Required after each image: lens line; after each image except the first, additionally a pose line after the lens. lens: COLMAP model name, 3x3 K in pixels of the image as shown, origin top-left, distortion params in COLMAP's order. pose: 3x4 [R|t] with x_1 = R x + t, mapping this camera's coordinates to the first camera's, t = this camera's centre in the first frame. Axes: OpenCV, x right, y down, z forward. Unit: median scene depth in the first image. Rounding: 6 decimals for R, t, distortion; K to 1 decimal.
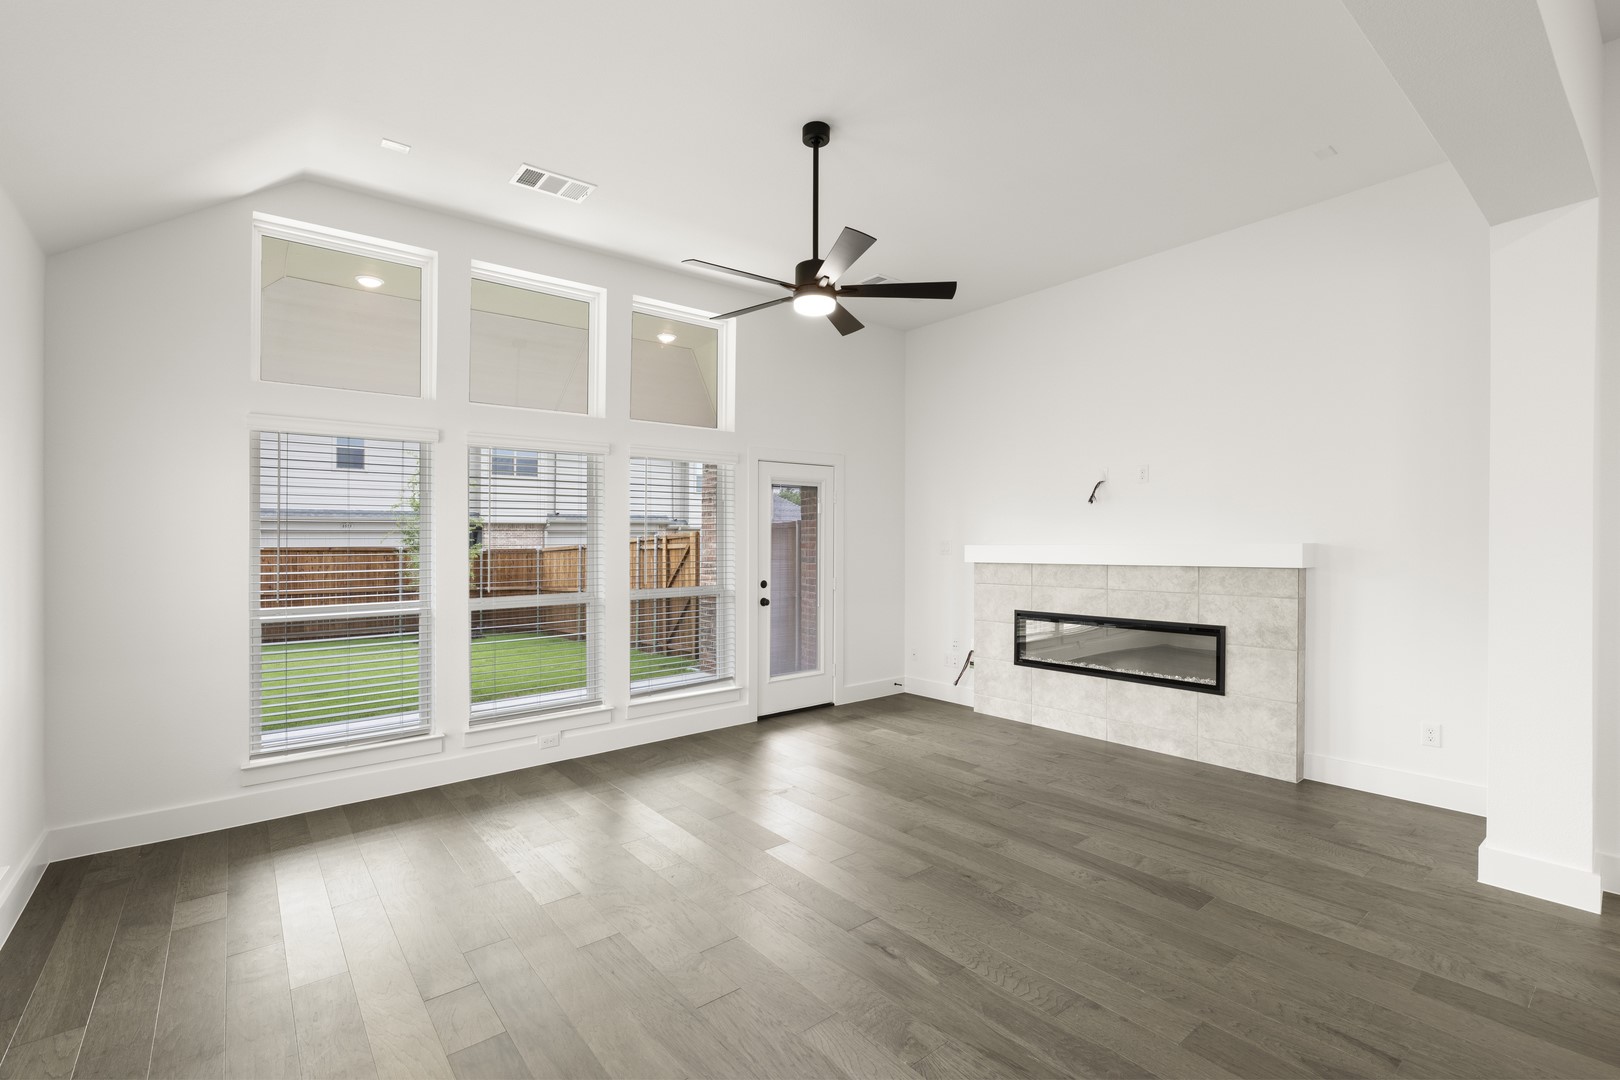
lens RADIAL K [[707.3, 0, 801.3], [0, 707.3, 539.4], [0, 0, 1]] dist [0.001091, -0.000692]
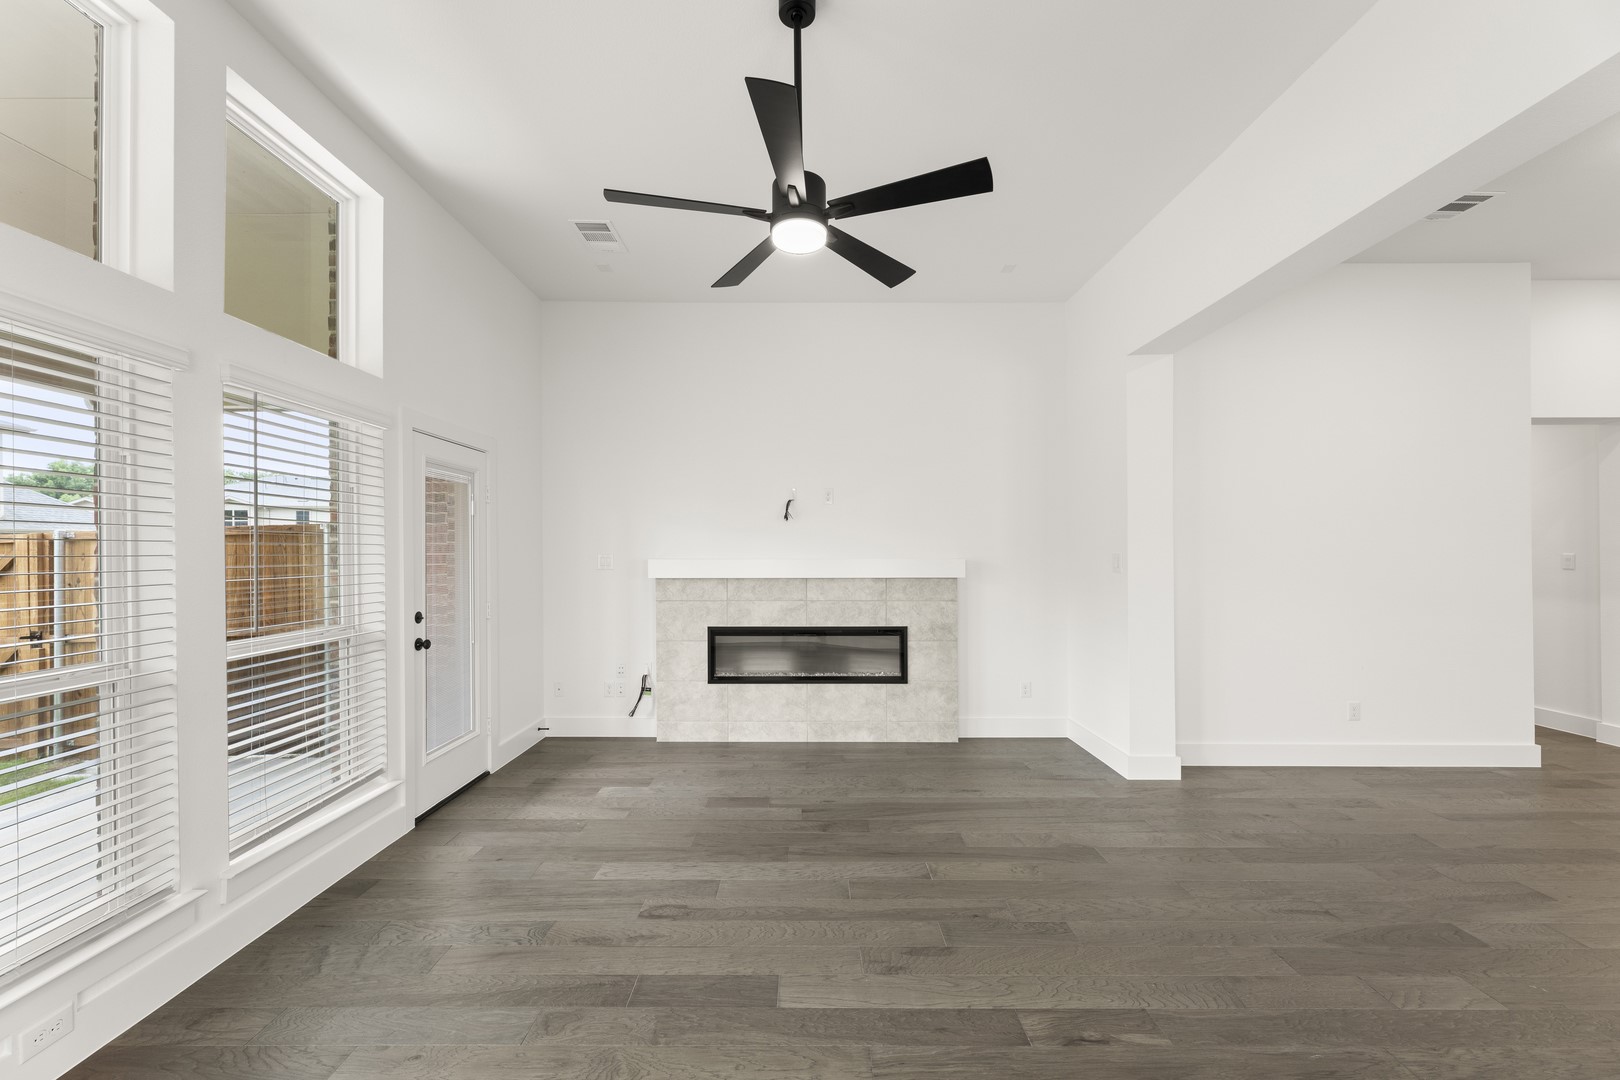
lens RADIAL K [[655.3, 0, 799.5], [0, 655.3, 563.0], [0, 0, 1]] dist [0.003066, -0.000468]
pose [[0.627615, -0.002286, 0.778521, -0.364327], [-0.010059, 0.999888, 0.011045, 0.002441], [-0.778459, -0.014763, 0.627522, 0.403578]]
